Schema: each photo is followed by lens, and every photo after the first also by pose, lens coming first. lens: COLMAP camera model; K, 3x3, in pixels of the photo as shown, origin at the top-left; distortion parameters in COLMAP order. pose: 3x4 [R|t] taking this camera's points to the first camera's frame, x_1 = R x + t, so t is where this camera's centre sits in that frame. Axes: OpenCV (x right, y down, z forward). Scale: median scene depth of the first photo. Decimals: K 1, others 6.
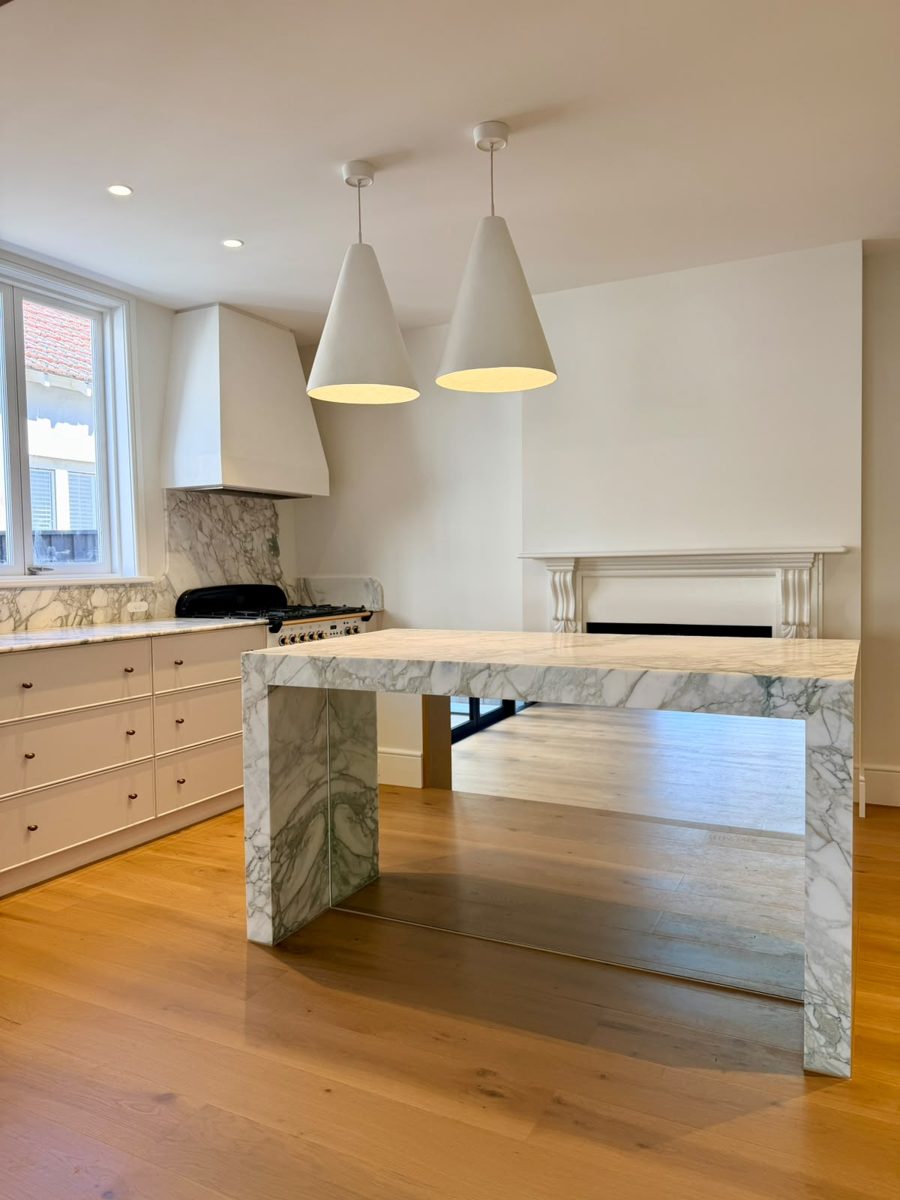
lens RADIAL K [[835.0, 0, 448.7], [0, 835.0, 603.6], [0, 0, 1]] dist [0.042781, -0.011167]
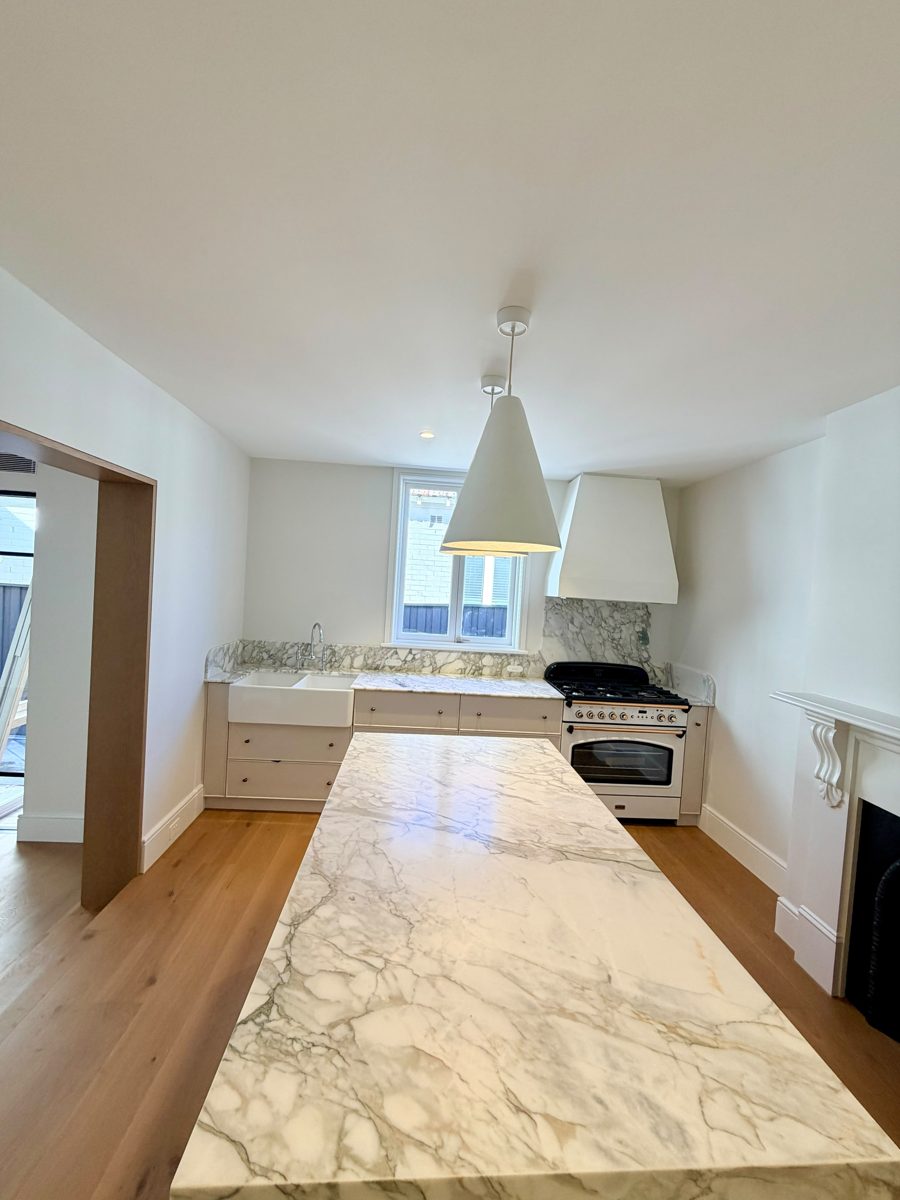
lens RADIAL K [[473.6, 0, 448.0], [0, 473.6, 594.0], [0, 0, 1]] dist [-0.001180, 0.000660]
pose [[0.510880, 0.059310, -0.857604, 0.310936], [-0.109643, 0.993965, 0.003426, -0.117873], [0.852631, 0.092281, 0.514300, 0.373257]]
